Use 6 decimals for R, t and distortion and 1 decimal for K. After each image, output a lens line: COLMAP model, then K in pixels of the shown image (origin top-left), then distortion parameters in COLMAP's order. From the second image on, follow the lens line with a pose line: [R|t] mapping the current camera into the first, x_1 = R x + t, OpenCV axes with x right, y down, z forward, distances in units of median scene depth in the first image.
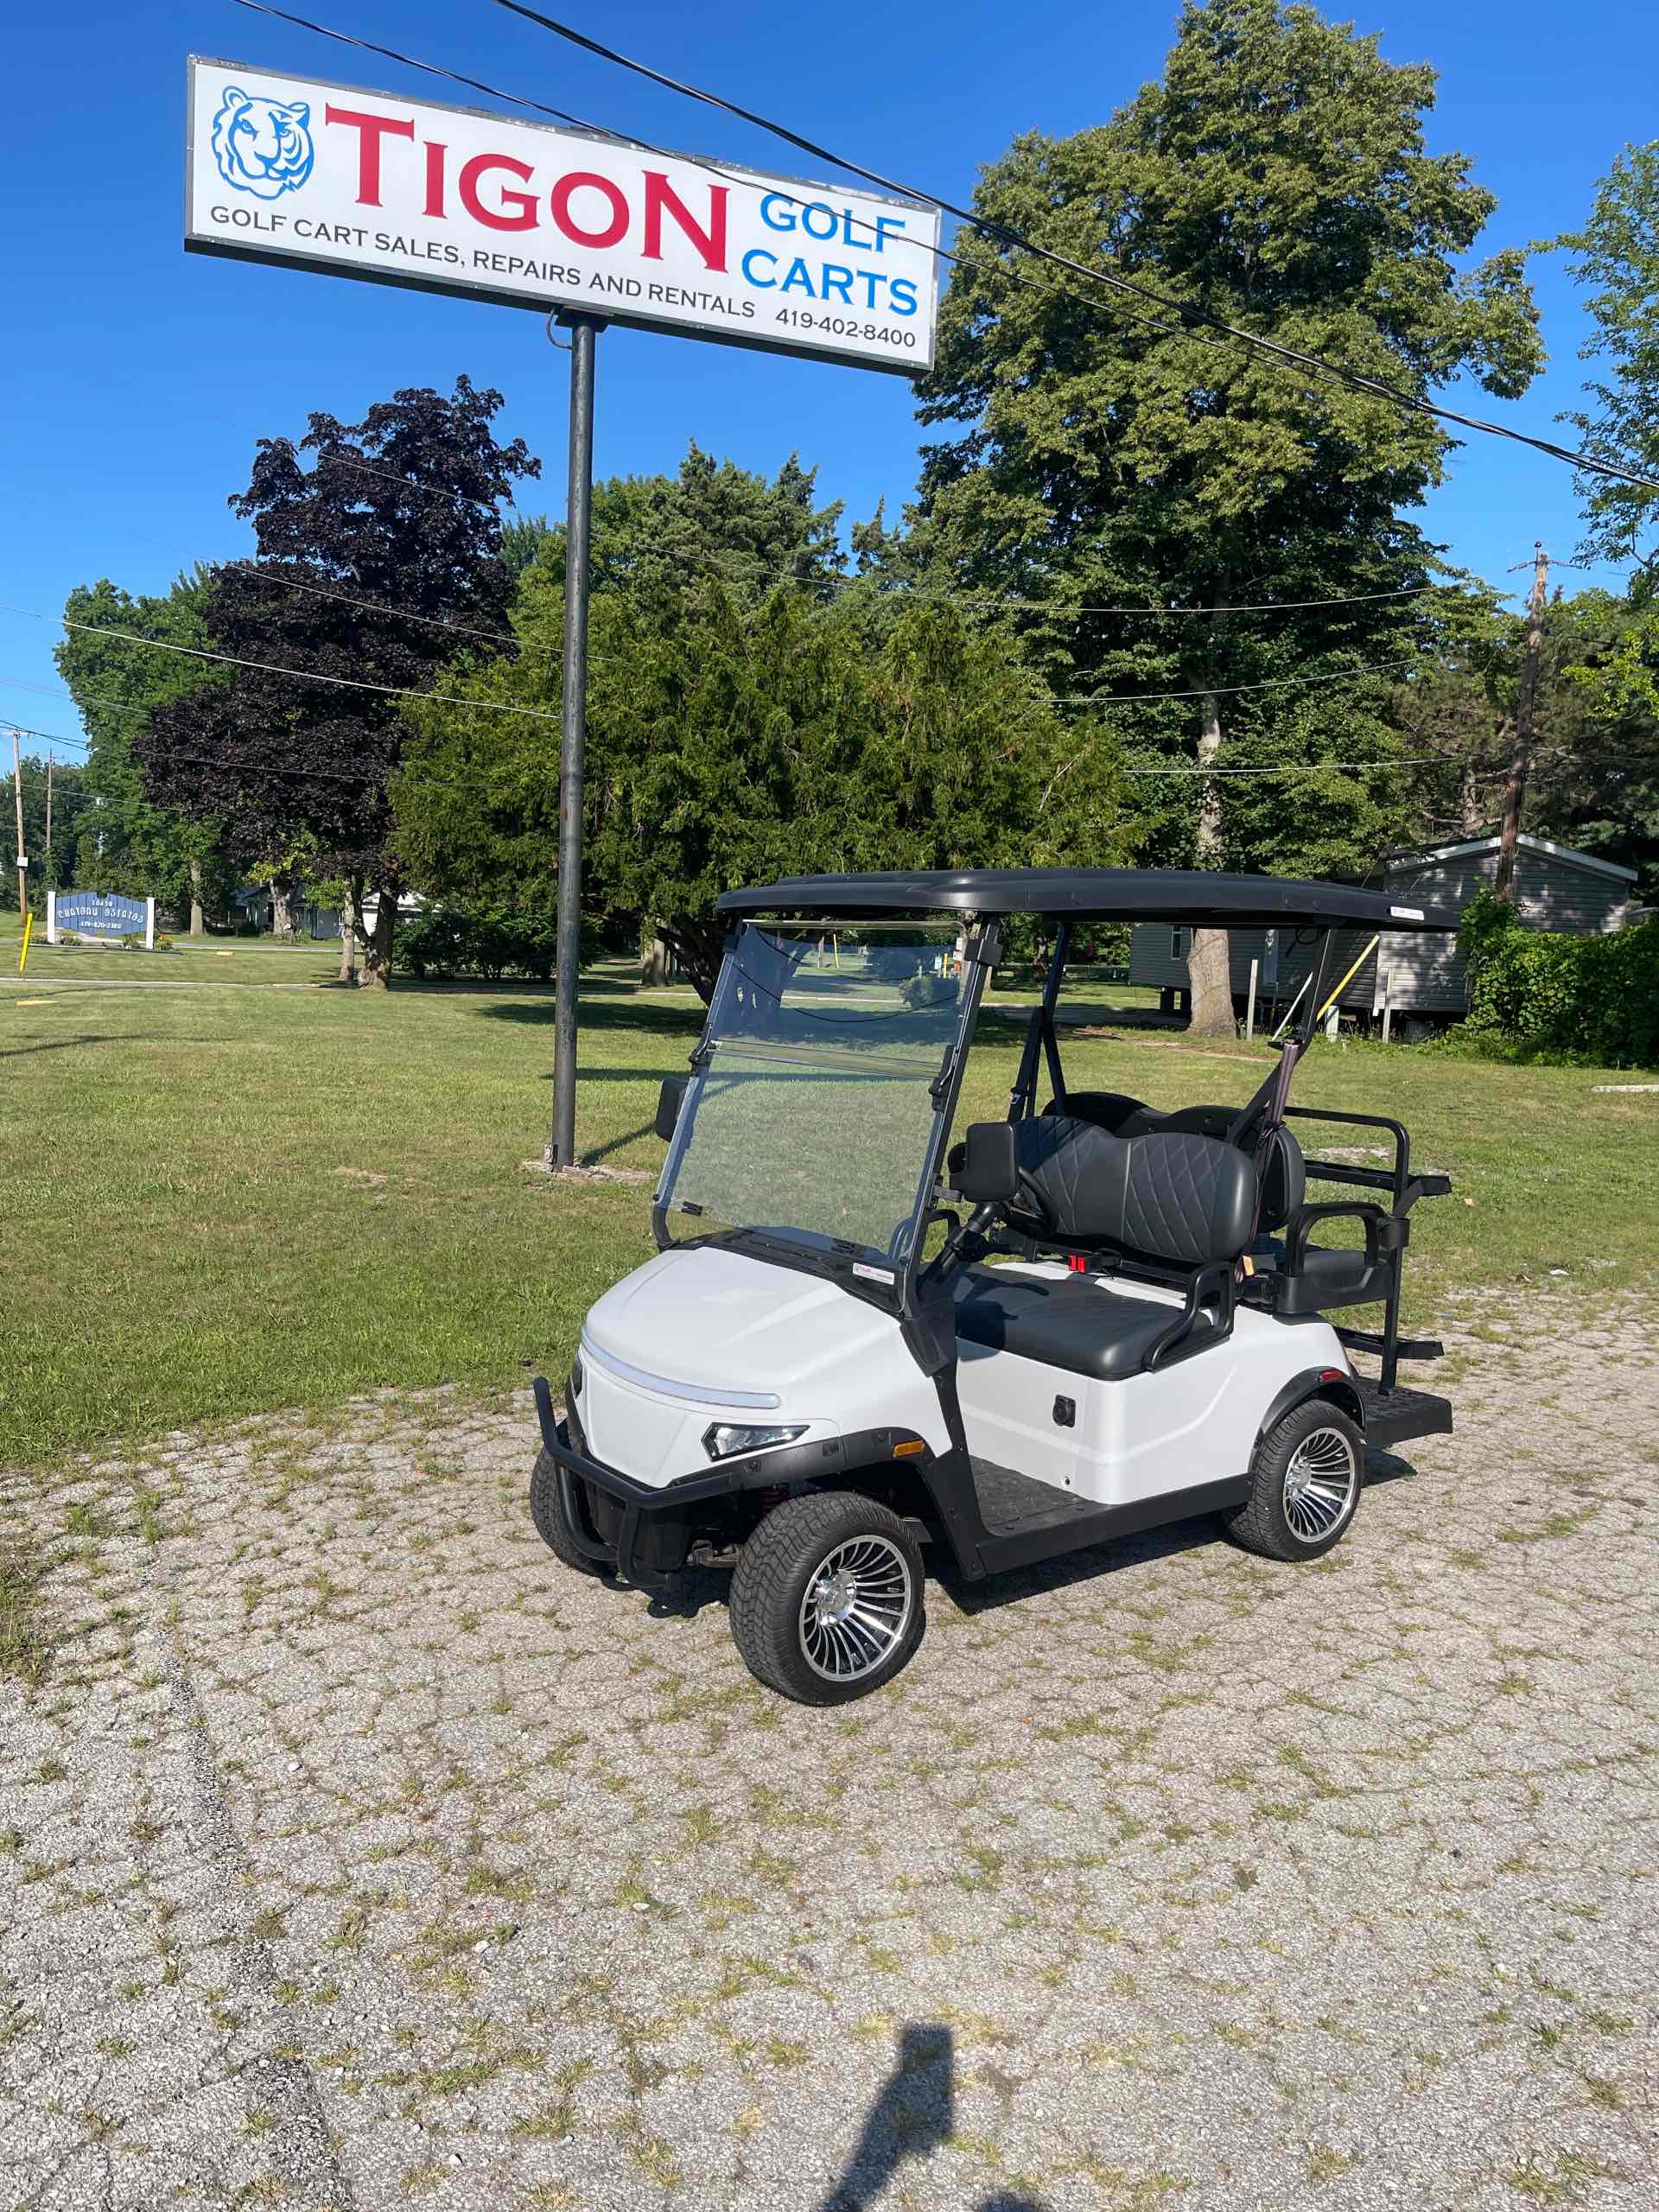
lens RADIAL K [[1623.4, 0, 845.8], [0, 1623.4, 1126.6], [0, 0, 1]] dist [0.047126, -0.057339]
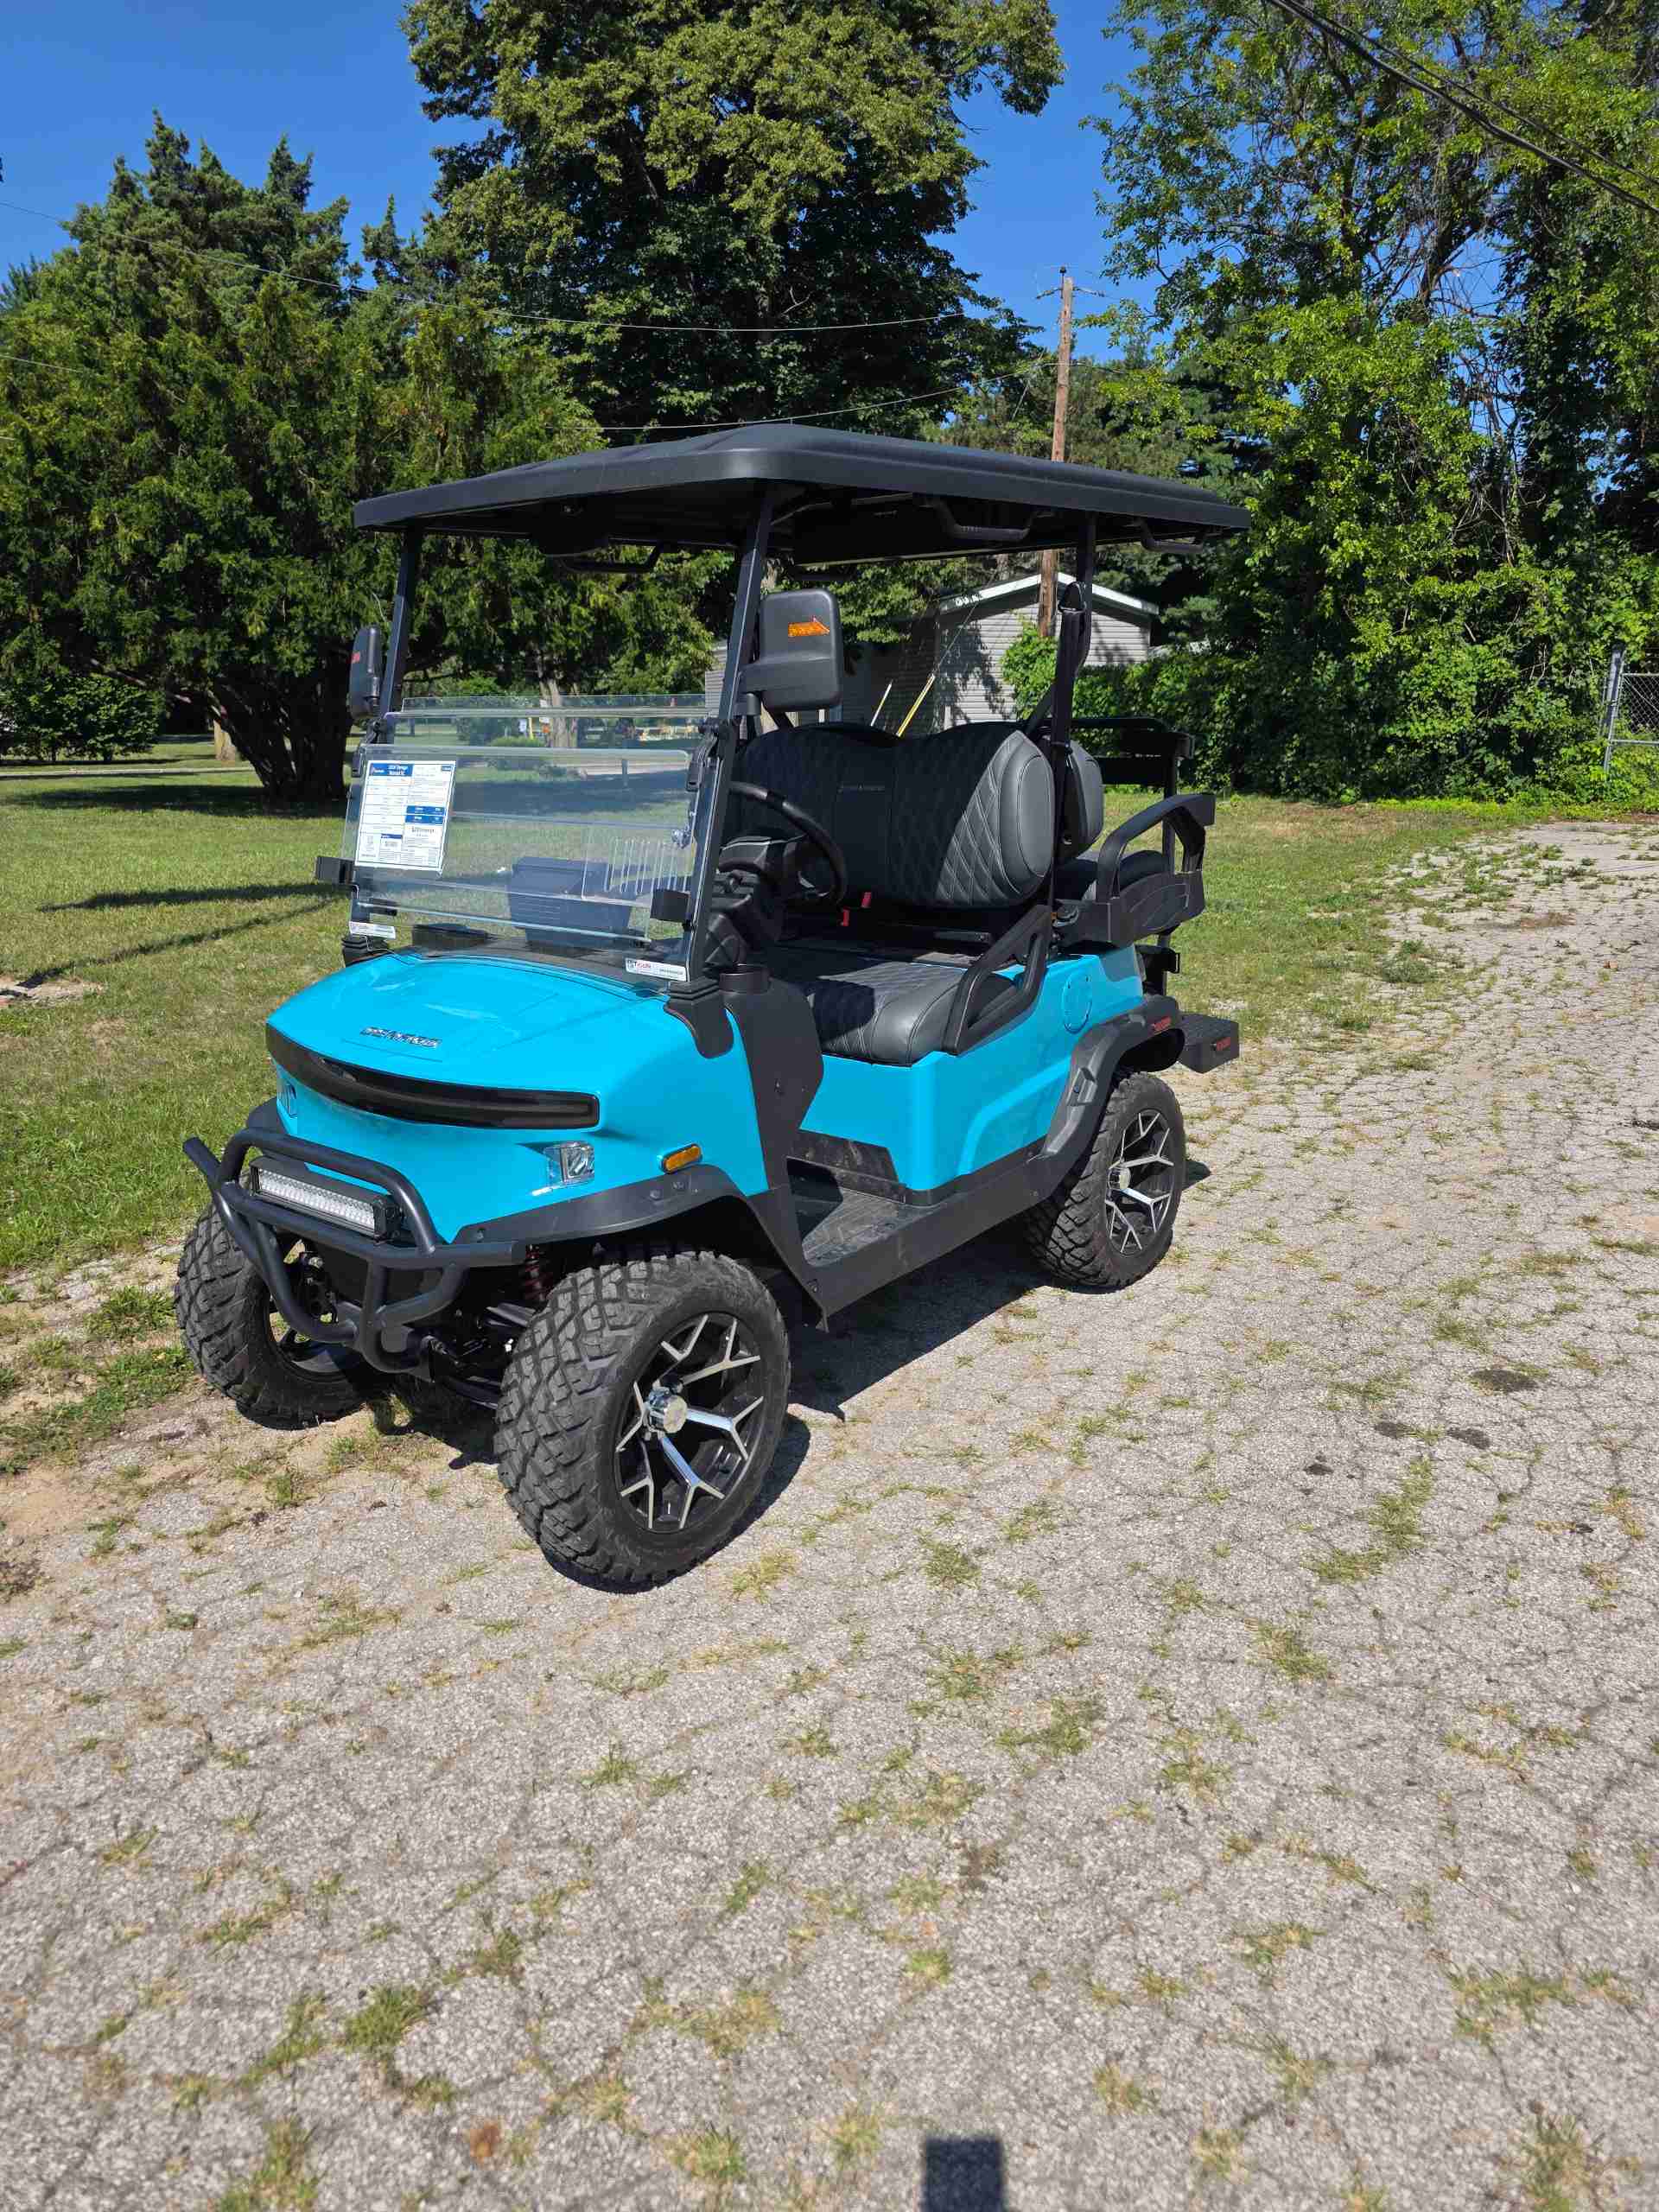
lens RADIAL K [[1445.2, 0, 802.1], [0, 1445.2, 1093.0], [0, 0, 1]] dist [0.046455, -0.036964]
pose [[0.971917, -0.098659, 0.213642, 0.056268], [0.066484, 0.986006, 0.152877, -0.004679], [-0.225735, -0.134380, 0.964876, 0.252572]]
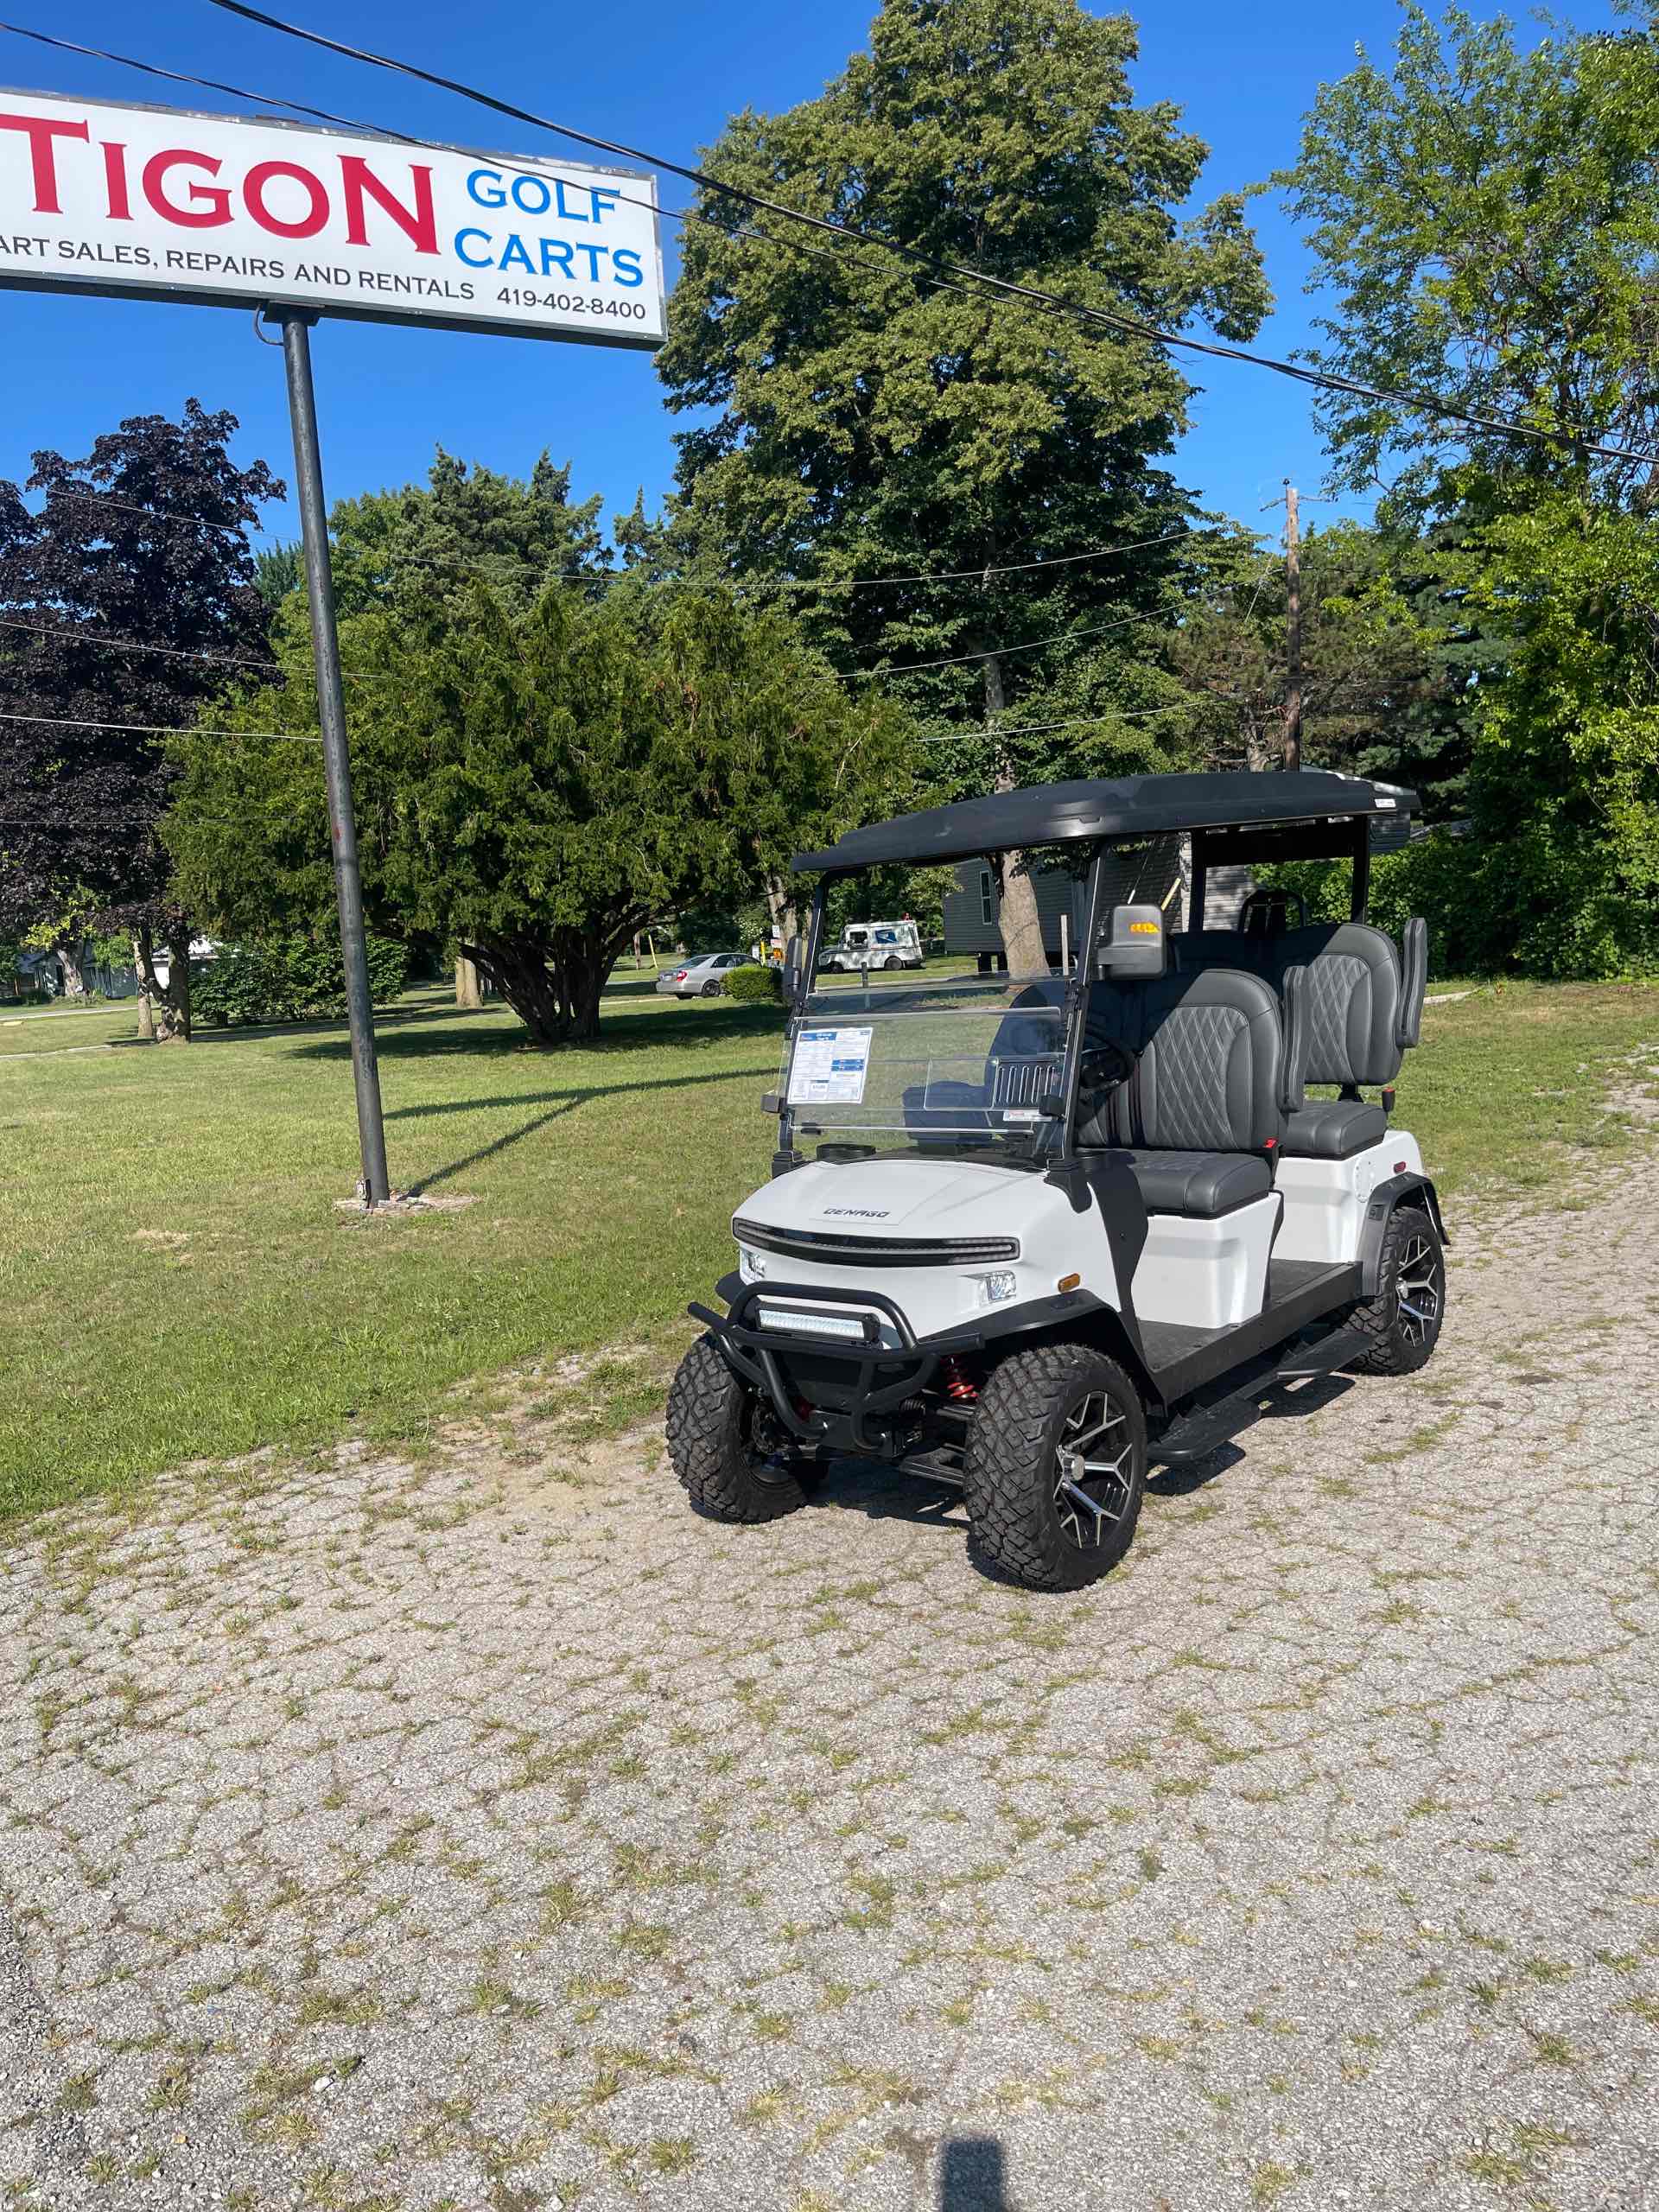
lens RADIAL K [[1619.5, 0, 832.0], [0, 1619.5, 1128.7], [0, 0, 1]] dist [0.055122, -0.077557]
pose [[0.989027, -0.117719, 0.089267, 0.008358], [0.117180, 0.993047, 0.011273, 0.002519], [-0.089973, -0.000689, 0.995944, 0.024668]]
